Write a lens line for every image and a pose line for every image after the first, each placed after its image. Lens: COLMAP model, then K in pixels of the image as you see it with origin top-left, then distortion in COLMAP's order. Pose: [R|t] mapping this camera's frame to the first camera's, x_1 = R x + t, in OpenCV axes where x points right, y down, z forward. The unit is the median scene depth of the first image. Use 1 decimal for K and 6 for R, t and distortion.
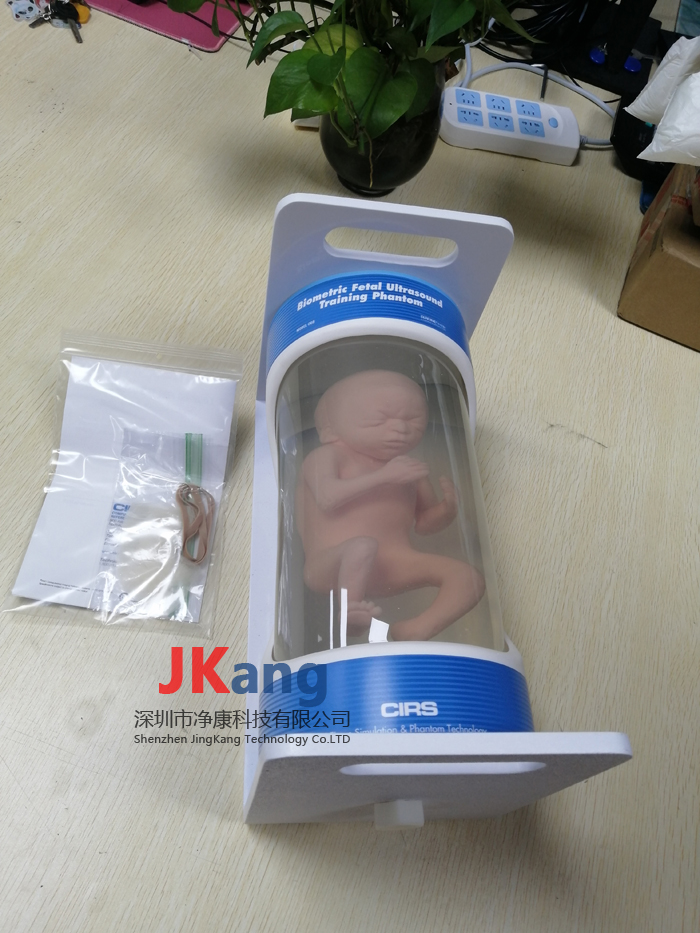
lens RADIAL K [[733.1, 0, 336.8], [0, 733.1, 493.9], [0, 0, 1]] dist [-0.036828, 0.053580]
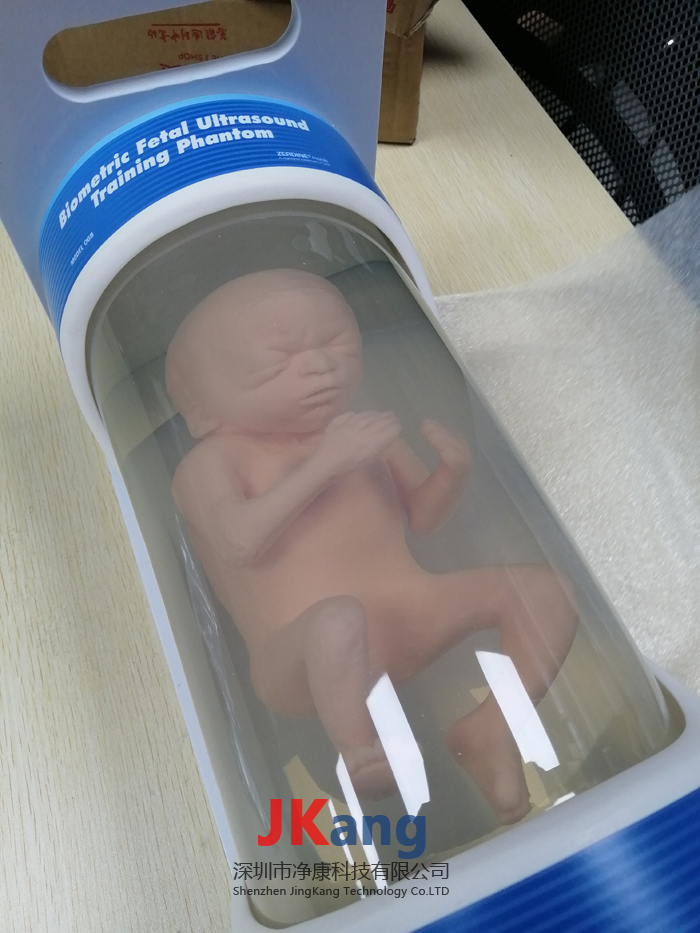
lens RADIAL K [[733.1, 0, 362.7], [0, 733.1, 474.0], [0, 0, 1]] dist [-0.036828, 0.053580]
pose [[0.923458, -0.377232, 0.070150, 0.045628], [0.372276, 0.925143, 0.074304, -0.042267], [-0.092929, -0.042502, 0.994765, 0.445123]]
